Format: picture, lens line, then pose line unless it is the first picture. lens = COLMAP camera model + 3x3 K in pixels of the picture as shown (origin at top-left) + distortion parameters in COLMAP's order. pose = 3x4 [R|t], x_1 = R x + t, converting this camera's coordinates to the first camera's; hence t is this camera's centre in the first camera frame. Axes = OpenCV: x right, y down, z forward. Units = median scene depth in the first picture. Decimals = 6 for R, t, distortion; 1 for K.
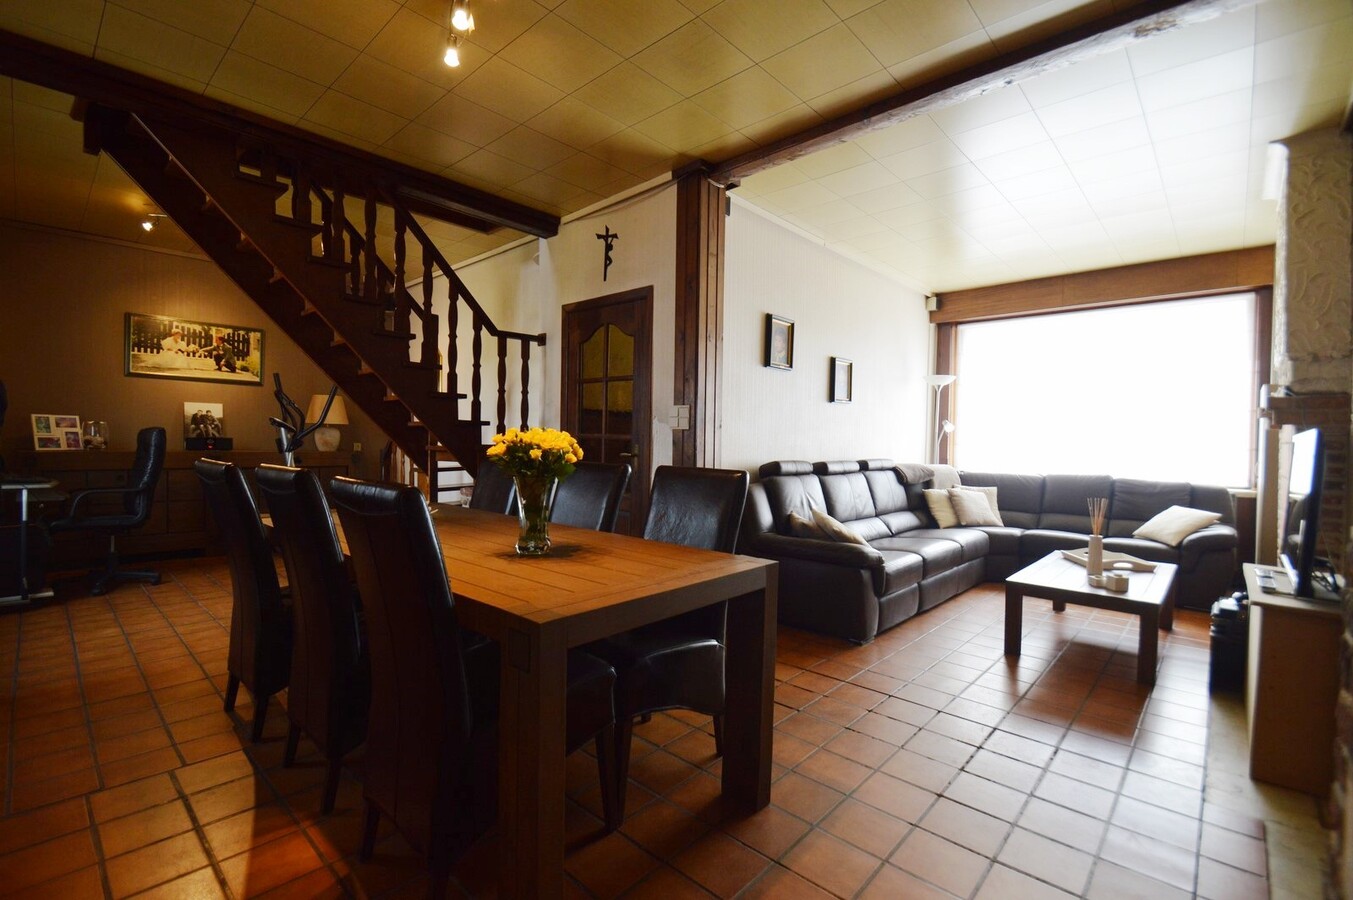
lens RADIAL K [[600.3, 0, 682.4], [0, 600.3, 451.1], [0, 0, 1]] dist [-0.014719, -0.003472]
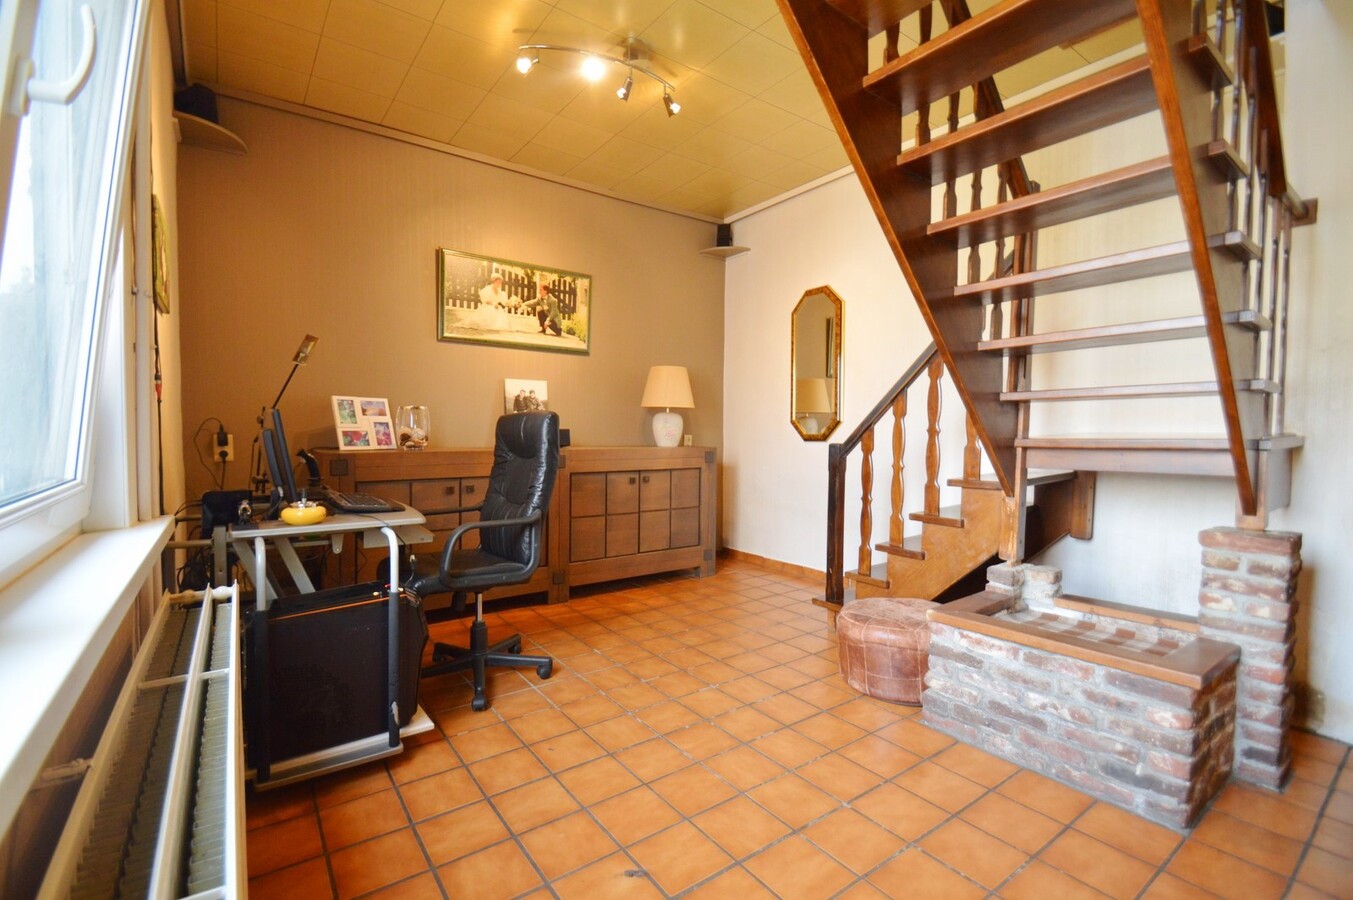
lens RADIAL K [[600.3, 0, 671.3], [0, 600.3, 443.5], [0, 0, 1]] dist [-0.014719, -0.003472]
pose [[0.977947, -0.006221, -0.208761, -0.495121], [0.006882, 0.999973, 0.002438, -0.006487], [0.208741, -0.003821, 0.977964, 0.344998]]
